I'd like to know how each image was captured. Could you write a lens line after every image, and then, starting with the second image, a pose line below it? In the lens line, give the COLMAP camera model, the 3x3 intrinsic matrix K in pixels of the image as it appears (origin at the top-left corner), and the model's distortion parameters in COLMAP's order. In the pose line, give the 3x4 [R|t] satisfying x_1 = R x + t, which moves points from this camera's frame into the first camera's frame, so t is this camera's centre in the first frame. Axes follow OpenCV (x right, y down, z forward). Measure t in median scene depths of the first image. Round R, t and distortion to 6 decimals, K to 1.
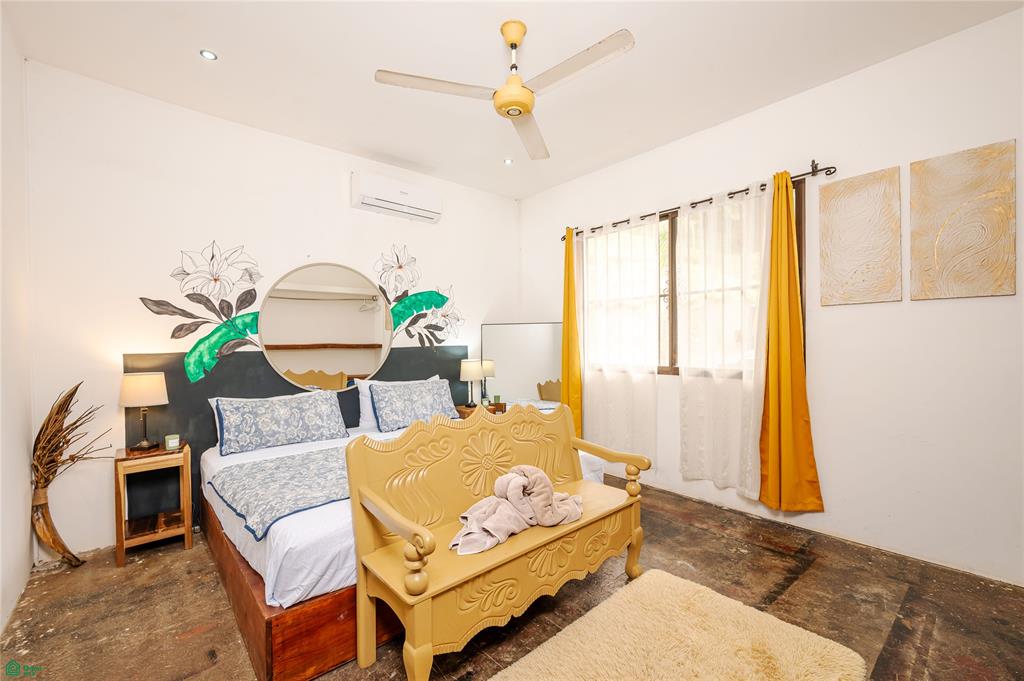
lens RADIAL K [[421.2, 0, 518.6], [0, 421.2, 347.4], [0, 0, 1]] dist [-0.004410, -0.000473]
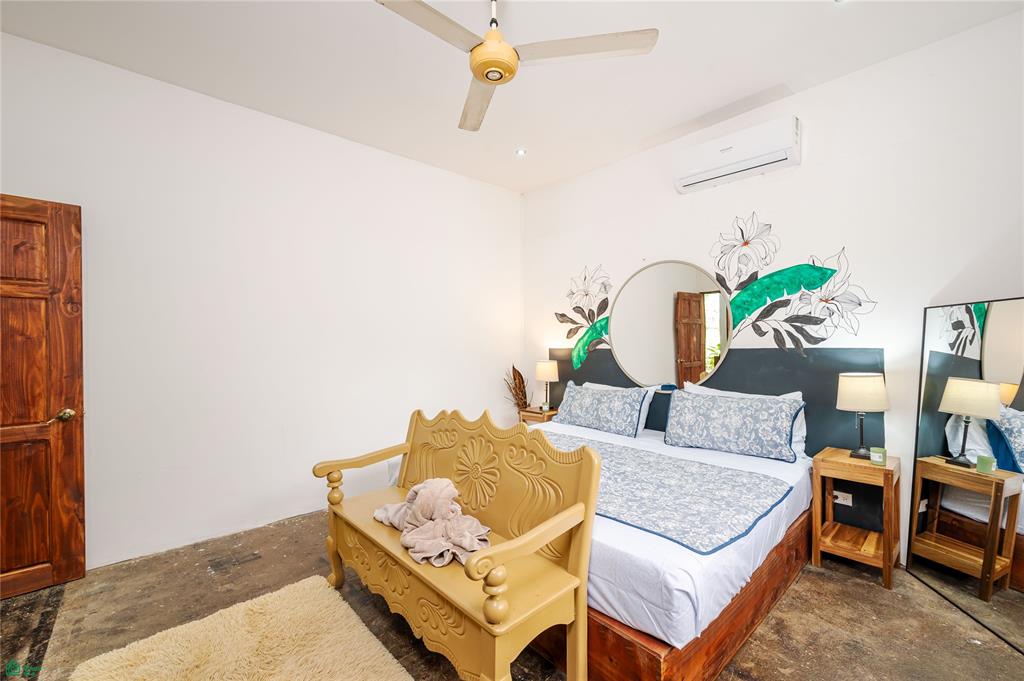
lens RADIAL K [[421.9, 0, 512.0], [0, 421.9, 340.5], [0, 0, 1]] dist [-0.001139, -0.000105]
pose [[0.022094, 0.009710, -0.999709, 0.506495], [-0.003825, 0.999946, 0.009628, -0.021870], [0.999749, 0.003611, 0.022130, 0.596831]]
